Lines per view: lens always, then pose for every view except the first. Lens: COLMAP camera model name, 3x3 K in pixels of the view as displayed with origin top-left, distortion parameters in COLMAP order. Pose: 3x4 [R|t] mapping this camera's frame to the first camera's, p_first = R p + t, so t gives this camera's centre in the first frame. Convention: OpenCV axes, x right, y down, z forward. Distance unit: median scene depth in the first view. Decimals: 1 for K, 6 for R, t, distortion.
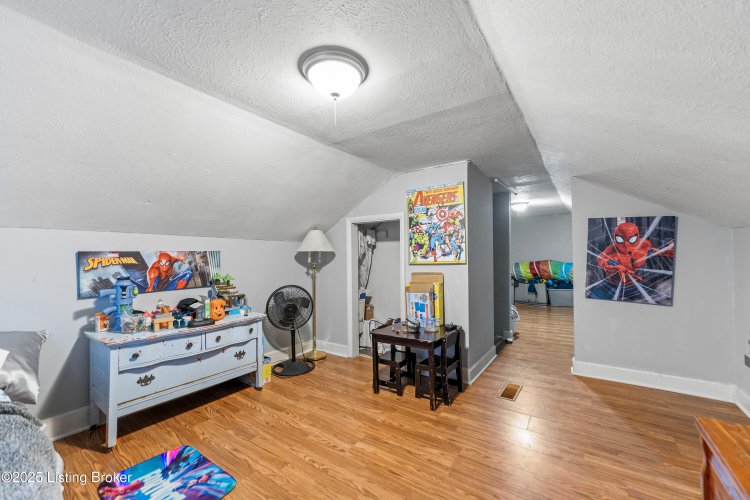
lens RADIAL K [[305.2, 0, 377.2], [0, 305.2, 256.2], [0, 0, 1]] dist [0.000505, 0.000014]
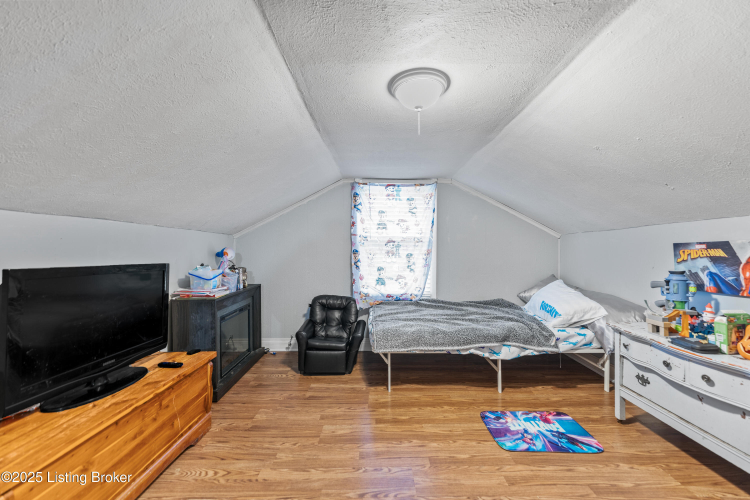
lens RADIAL K [[305.2, 0, 378.1], [0, 305.2, 250.4], [0, 0, 1]] dist [0.000505, 0.000014]
pose [[-0.827383, 0.007065, -0.561594, 0.411993], [0.012000, 0.999915, -0.005099, 0.001426], [0.561510, -0.010958, -0.827397, 1.224435]]
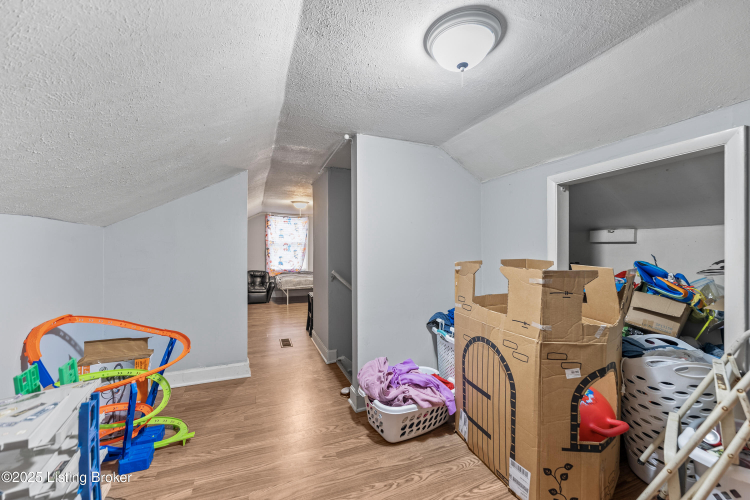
lens RADIAL K [[305.2, 0, 374.2], [0, 305.2, 249.8], [0, 0, 1]] dist [0.000505, 0.000014]
pose [[-0.560535, 0.011016, -0.828058, 1.335759], [0.009405, 0.999932, 0.006935, -0.002125], [0.828077, -0.003900, -0.560600, 2.231795]]
